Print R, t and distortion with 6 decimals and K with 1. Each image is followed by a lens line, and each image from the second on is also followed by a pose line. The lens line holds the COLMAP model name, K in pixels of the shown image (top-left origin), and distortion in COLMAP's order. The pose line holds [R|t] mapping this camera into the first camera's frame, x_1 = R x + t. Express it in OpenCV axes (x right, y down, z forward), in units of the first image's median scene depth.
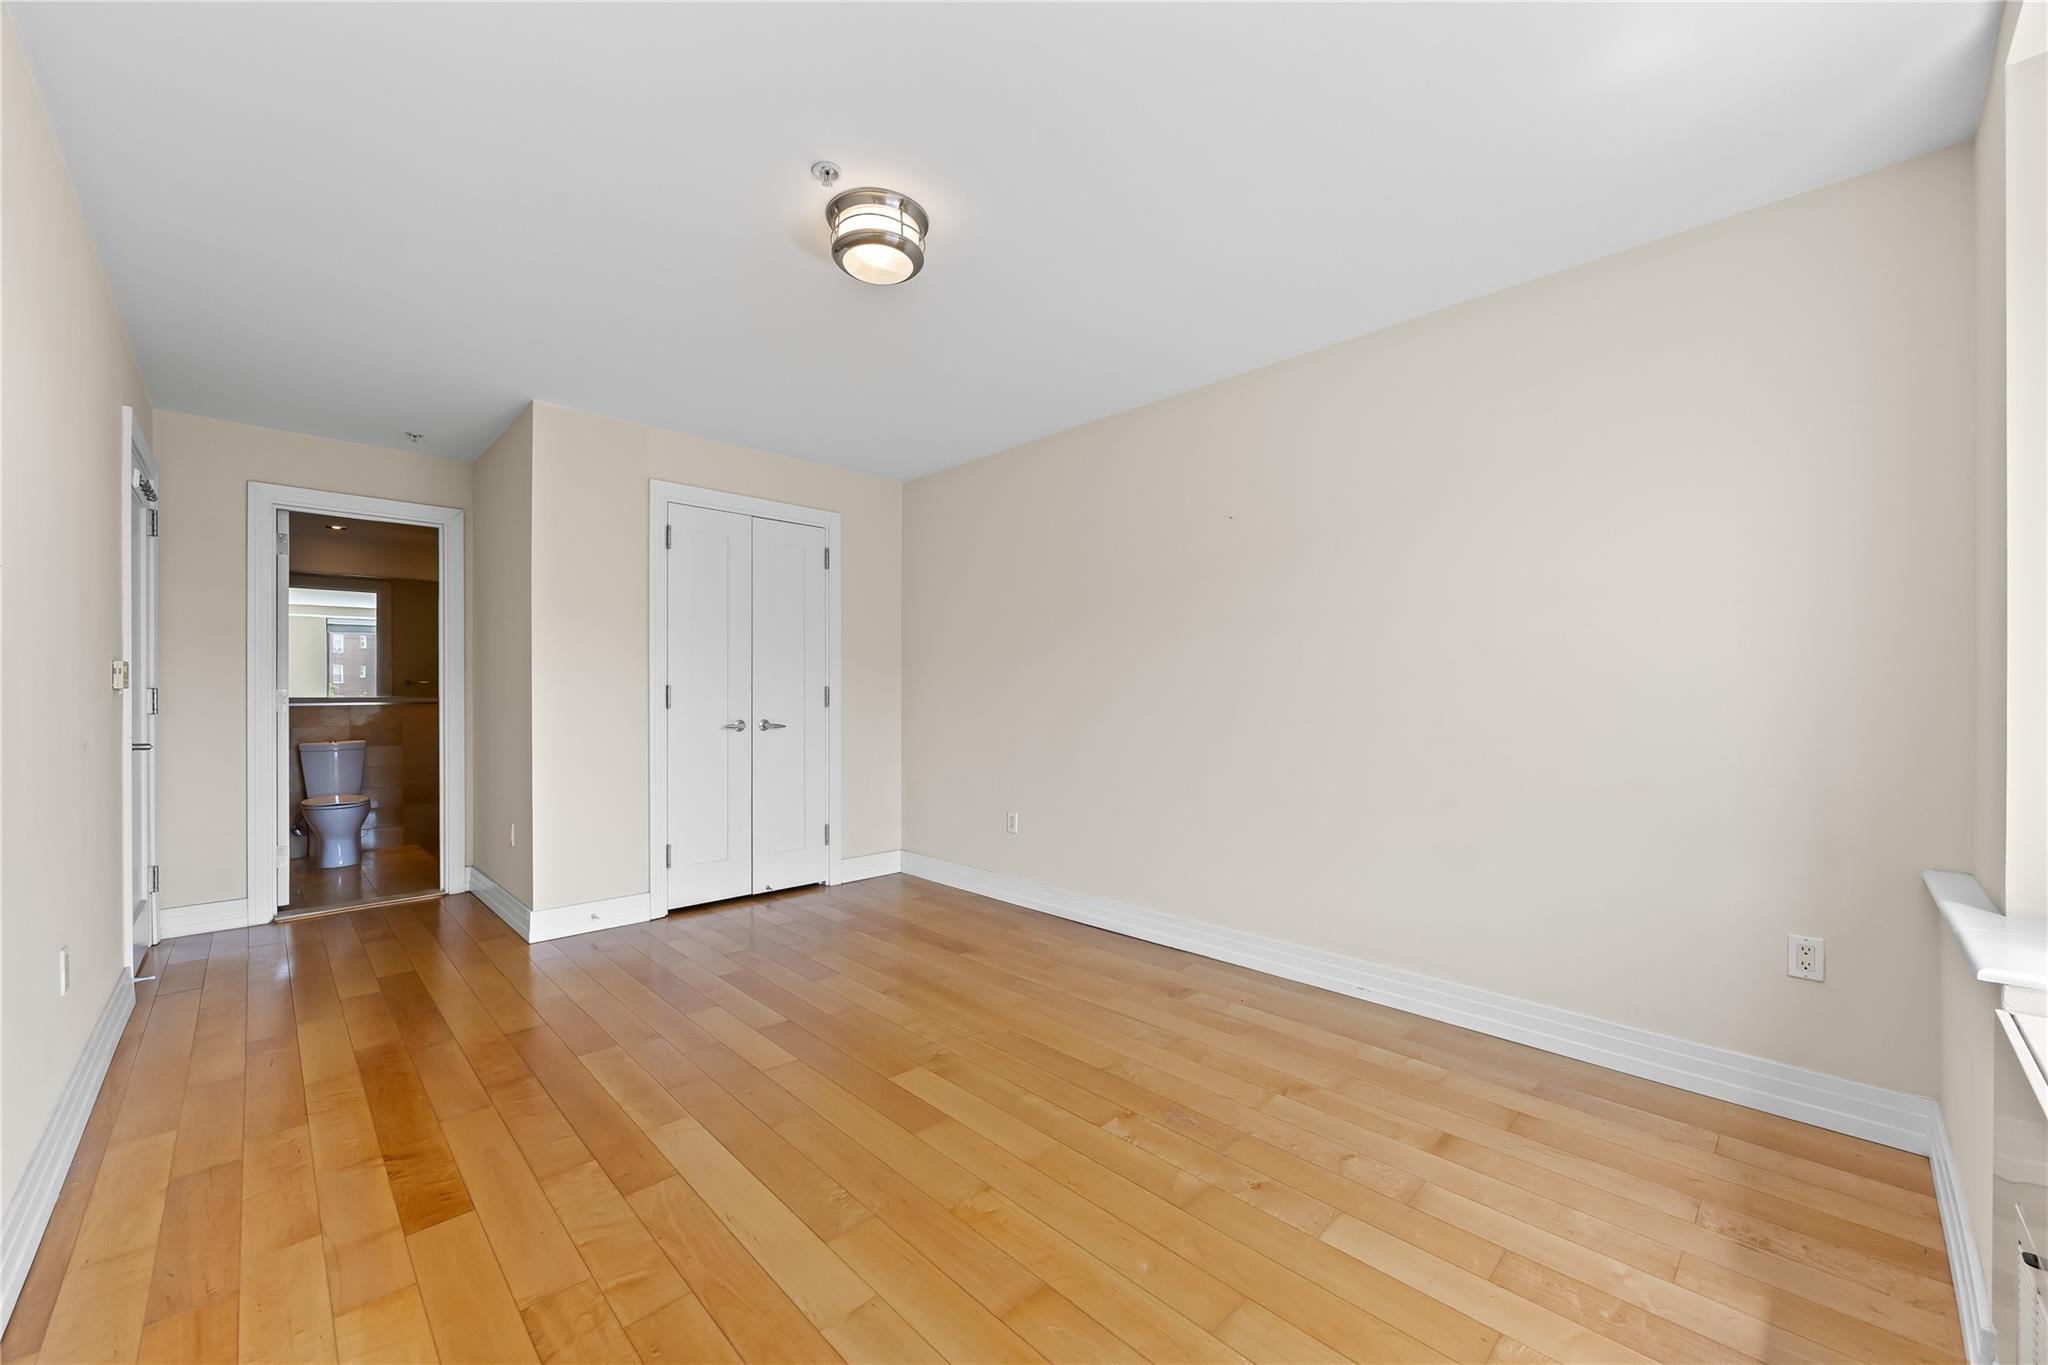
lens RADIAL K [[788.9, 0, 1021.7], [0, 788.9, 688.2], [0, 0, 1]] dist [-0.000395, -0.000032]
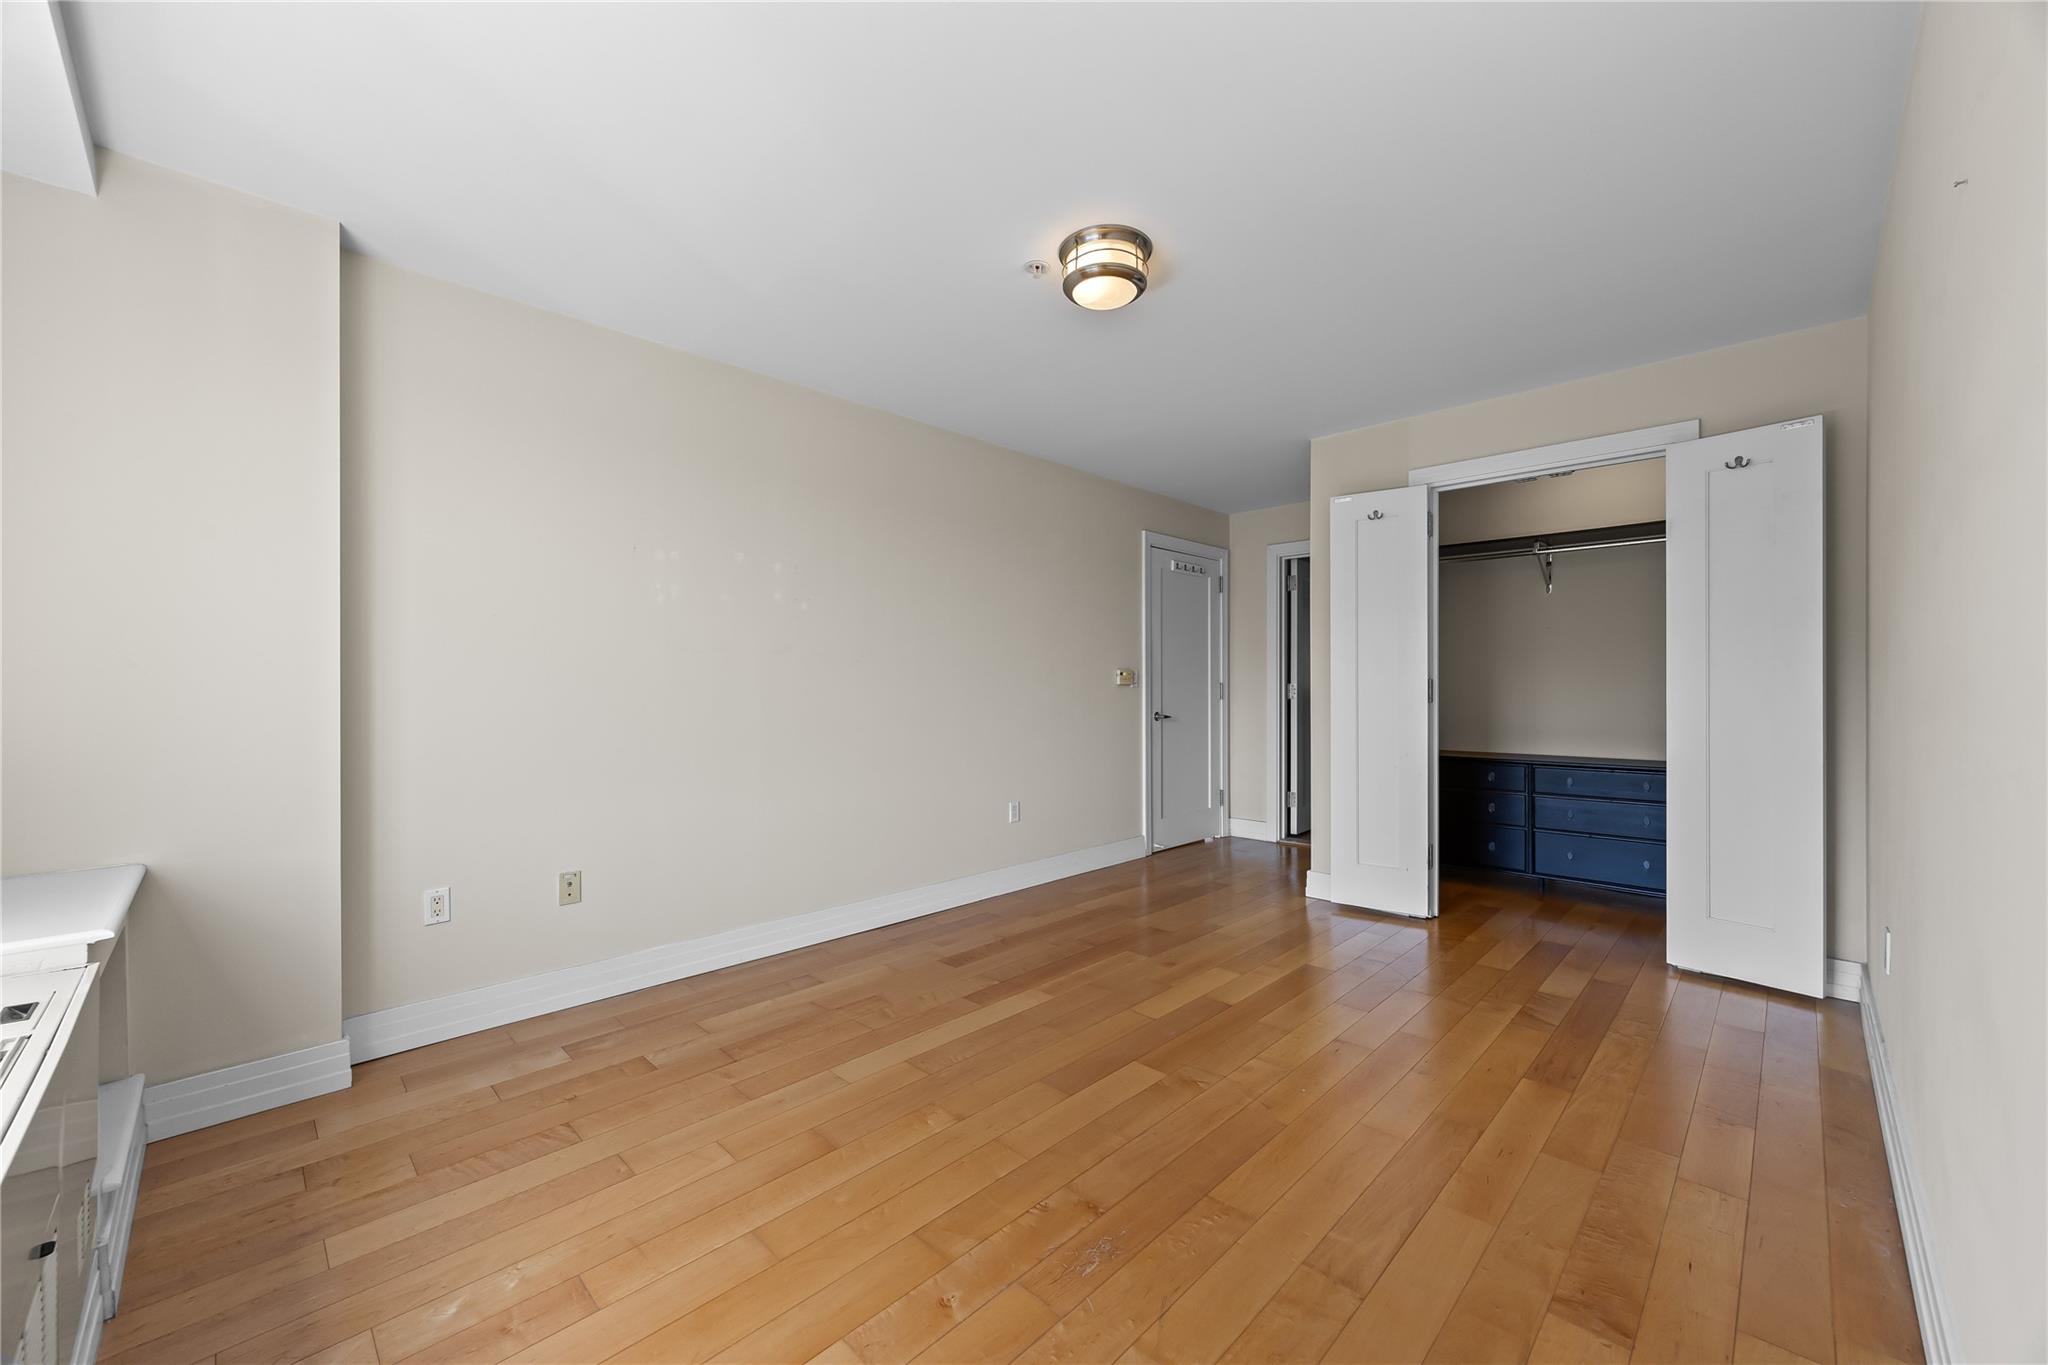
lens RADIAL K [[790.8, 0, 1024.0], [0, 790.8, 682.5], [0, 0, 1]] dist [0.000441, 0.000019]
pose [[0.019826, -0.005299, -0.999789, 0.908478], [0.007245, 0.999960, -0.005156, 0.003289], [0.999777, -0.007141, 0.019863, 0.877871]]
